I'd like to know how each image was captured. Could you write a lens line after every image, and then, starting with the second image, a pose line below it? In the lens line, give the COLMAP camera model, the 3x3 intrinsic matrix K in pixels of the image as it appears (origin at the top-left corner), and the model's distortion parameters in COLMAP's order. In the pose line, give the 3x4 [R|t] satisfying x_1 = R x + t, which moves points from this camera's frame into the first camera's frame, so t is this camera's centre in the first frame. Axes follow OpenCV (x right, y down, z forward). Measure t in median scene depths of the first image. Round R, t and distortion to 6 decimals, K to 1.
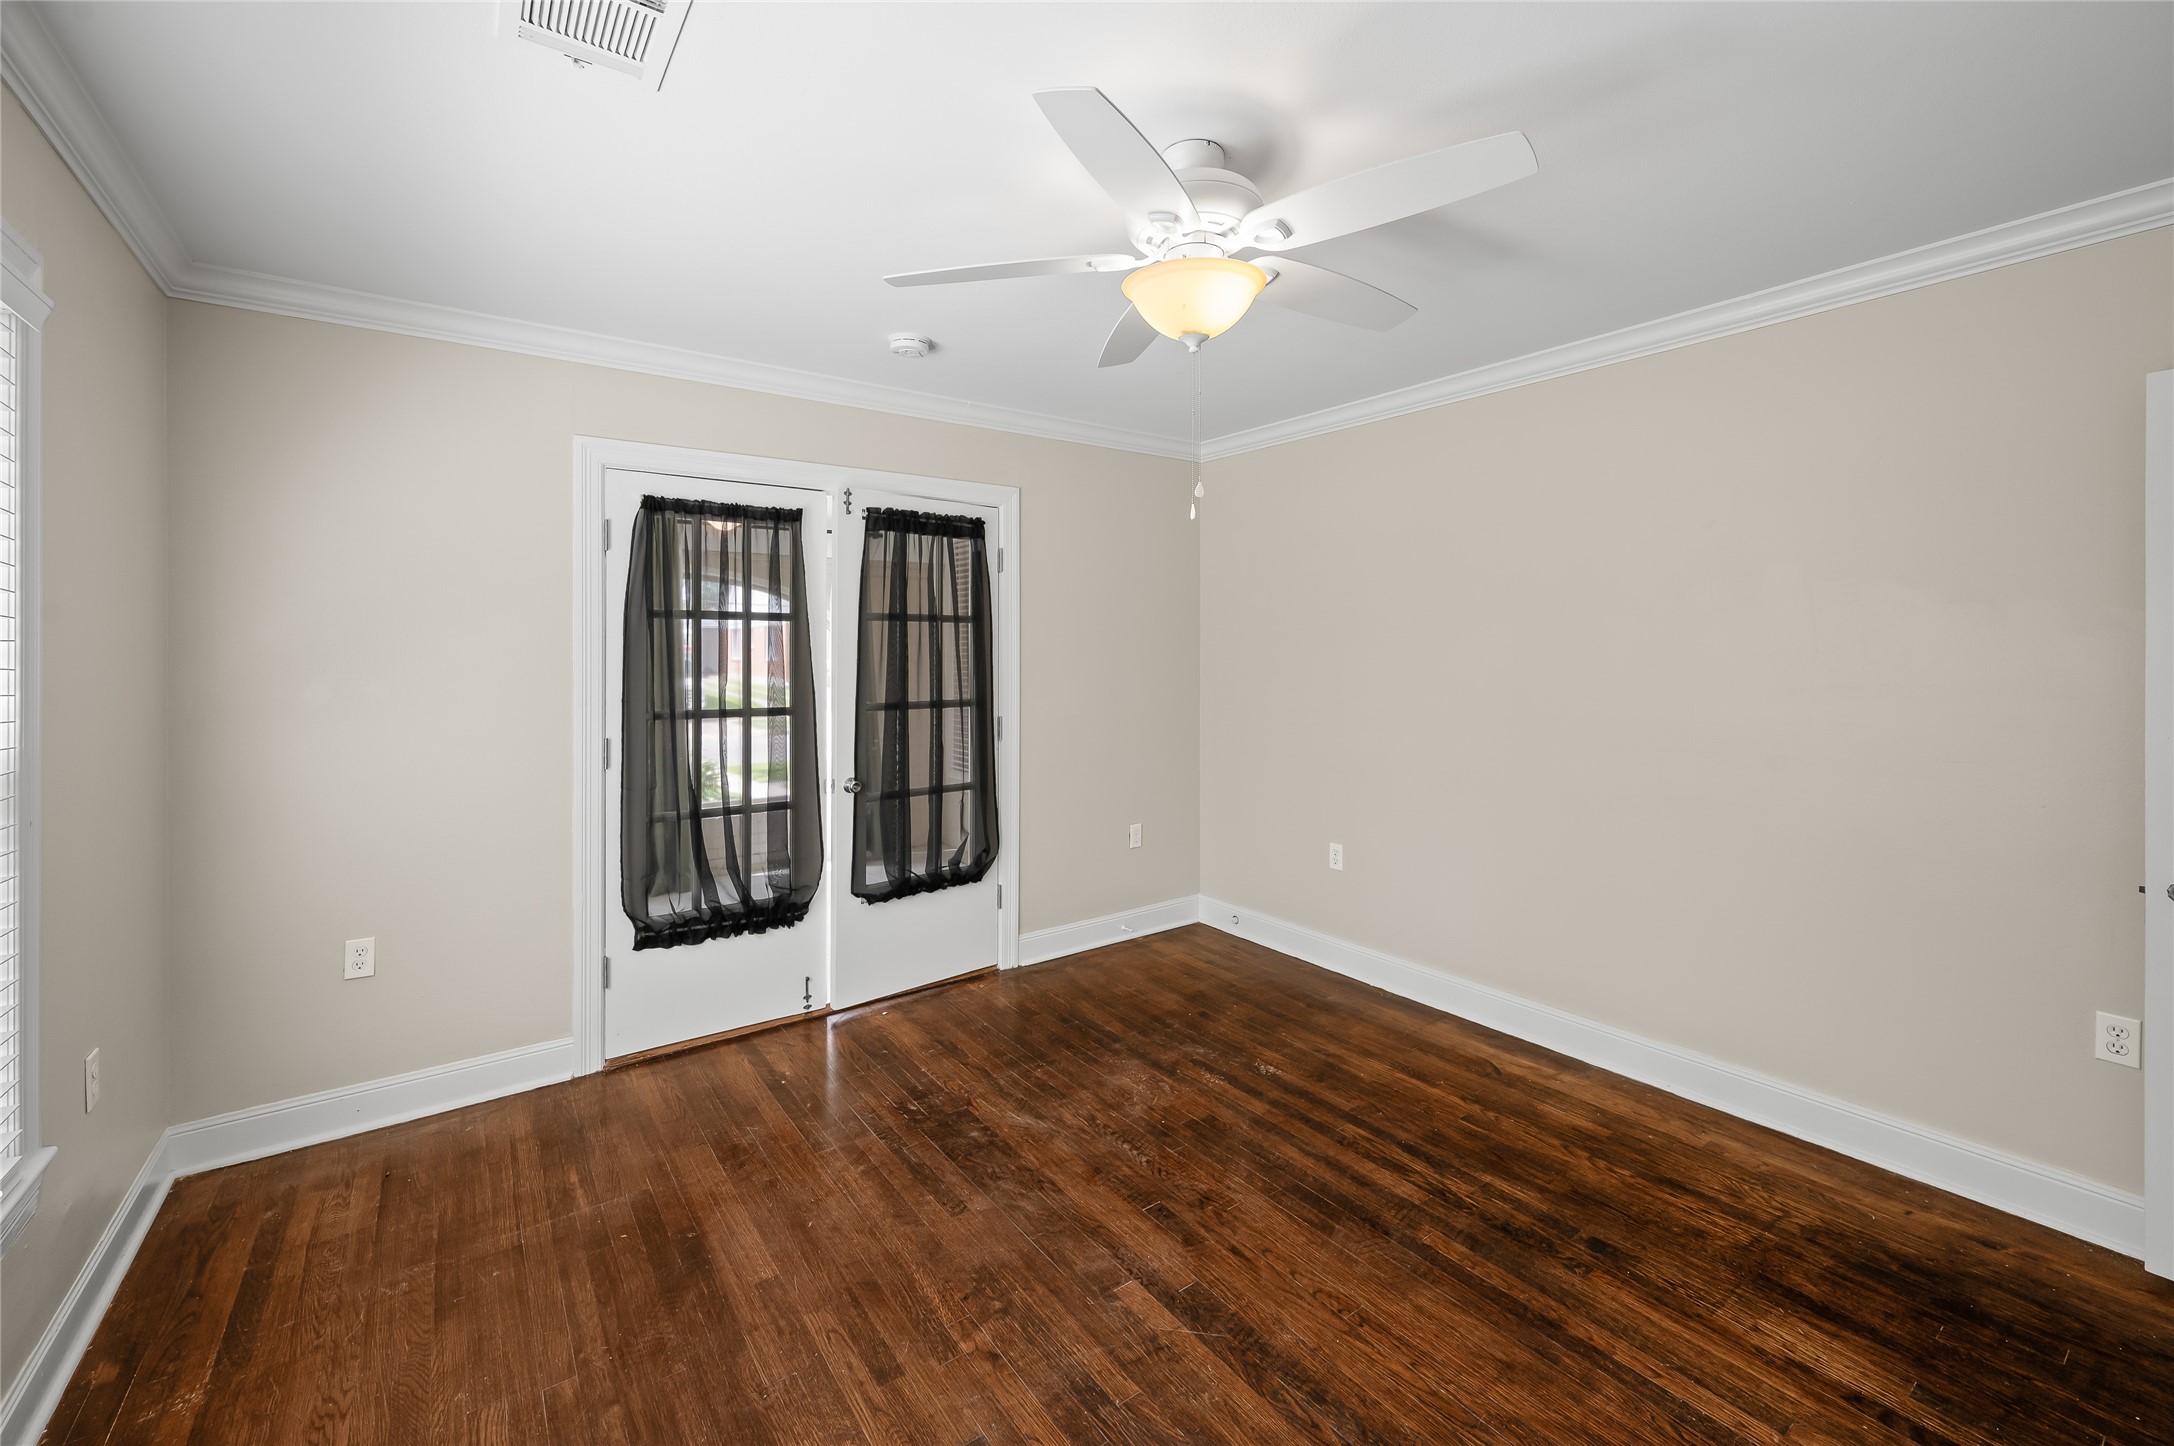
lens RADIAL K [[879.1, 0, 1091.9], [0, 879.1, 678.3], [0, 0, 1]] dist [-0.001045, 0.000356]
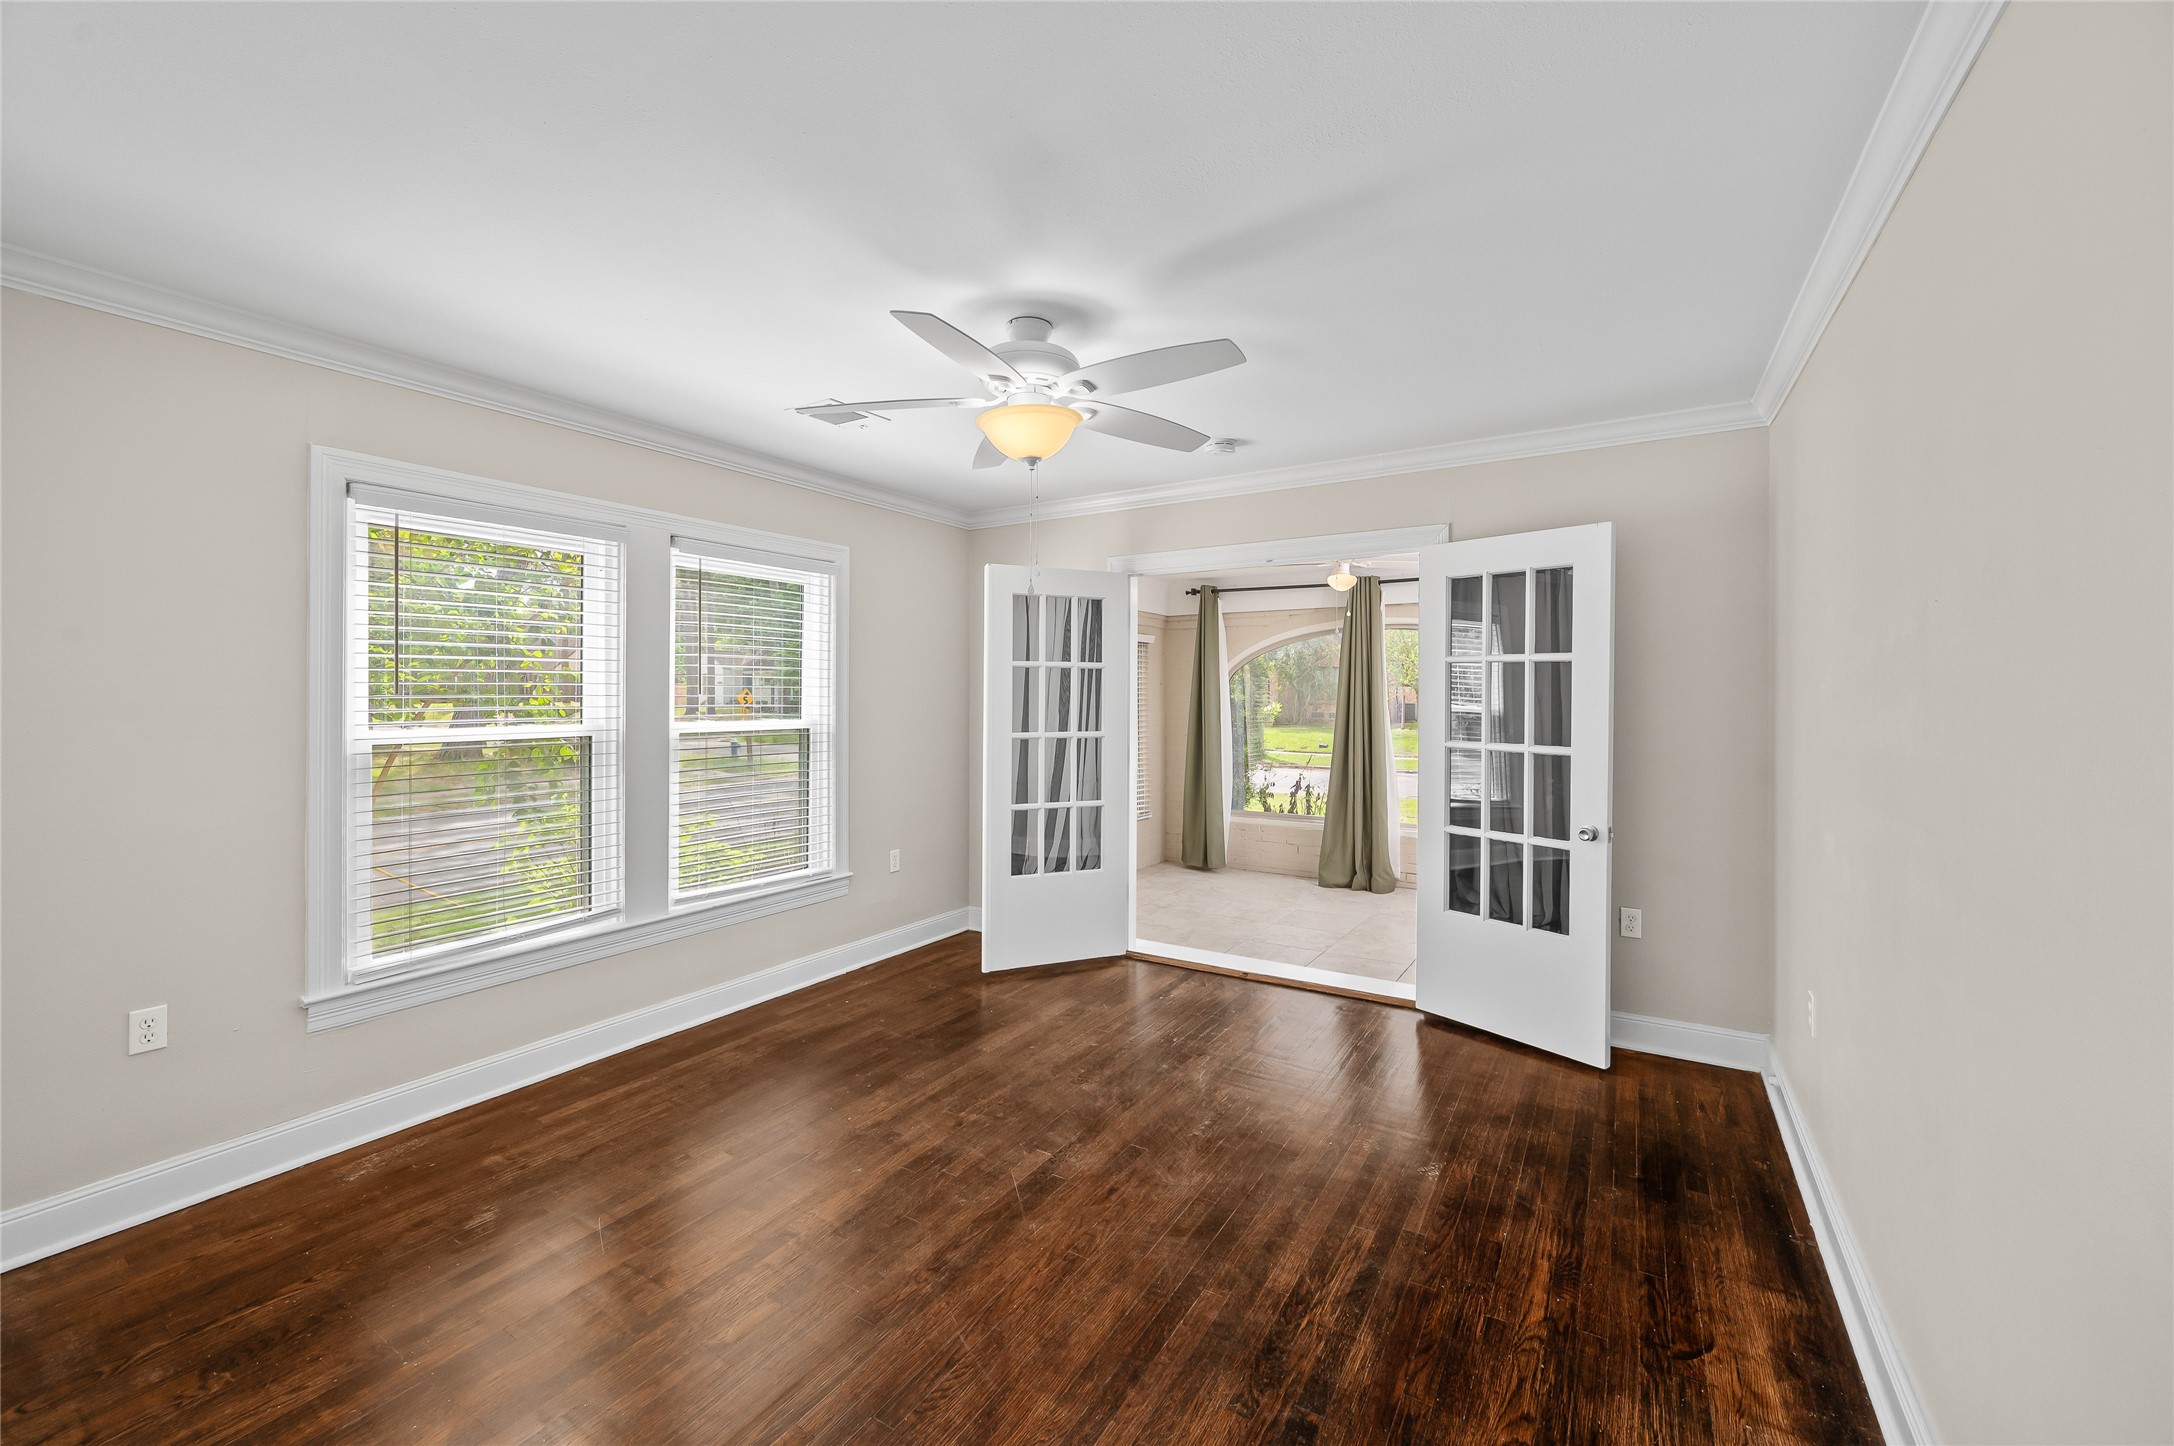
lens RADIAL K [[879.1, 0, 1091.9], [0, 879.1, 678.3], [0, 0, 1]] dist [-0.001045, 0.000356]
pose [[0.376316, -0.011715, -0.926417, 1.166721], [-0.031980, 0.999160, -0.025625, -0.007267], [0.925939, 0.039270, 0.375625, 0.464563]]
